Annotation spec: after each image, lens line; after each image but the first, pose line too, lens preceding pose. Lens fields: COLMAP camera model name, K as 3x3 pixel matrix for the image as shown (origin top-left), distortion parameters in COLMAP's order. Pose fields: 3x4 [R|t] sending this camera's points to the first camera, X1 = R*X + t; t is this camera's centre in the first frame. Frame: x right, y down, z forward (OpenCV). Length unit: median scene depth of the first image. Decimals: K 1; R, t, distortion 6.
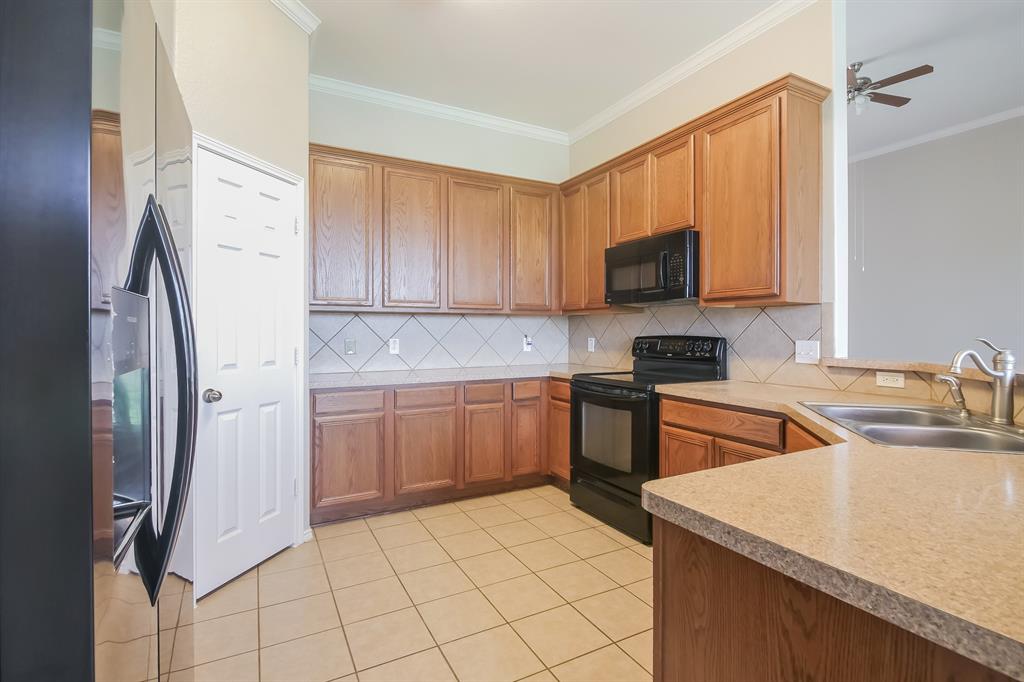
lens RADIAL K [[472.5, 0, 507.1], [0, 472.5, 336.2], [0, 0, 1]] dist [-0.001253, -0.000205]
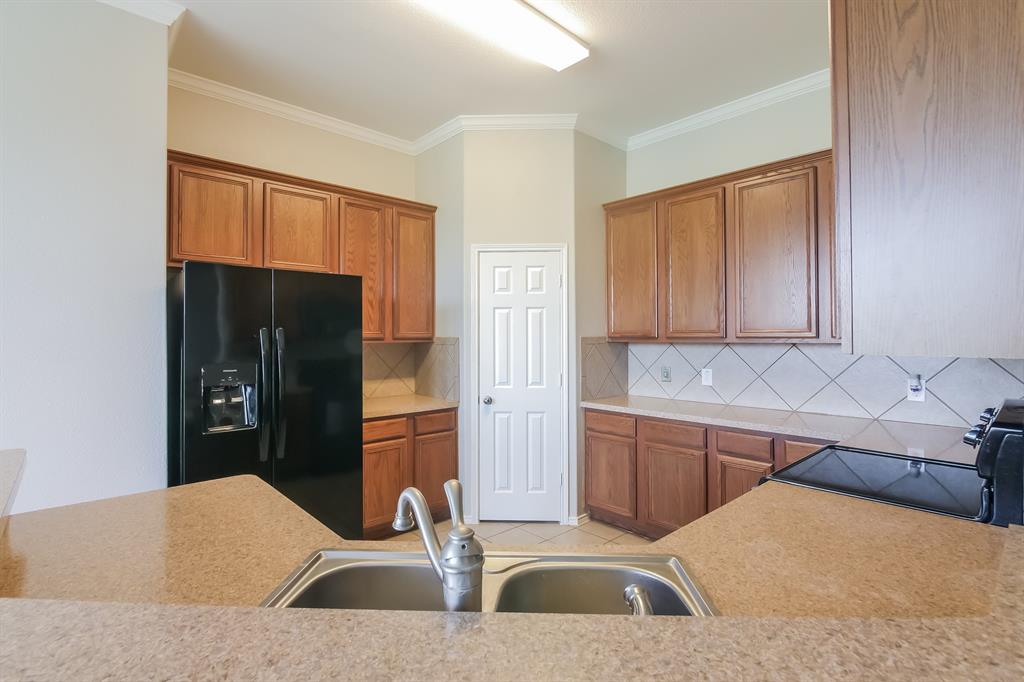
lens RADIAL K [[472.5, 0, 507.2], [0, 472.5, 334.9], [0, 0, 1]] dist [-0.001253, -0.000205]
pose [[0.247898, -0.004160, -0.968777, 0.643459], [-0.005576, 0.999968, -0.005721, -0.061172], [0.968770, 0.006820, 0.247867, 0.421285]]
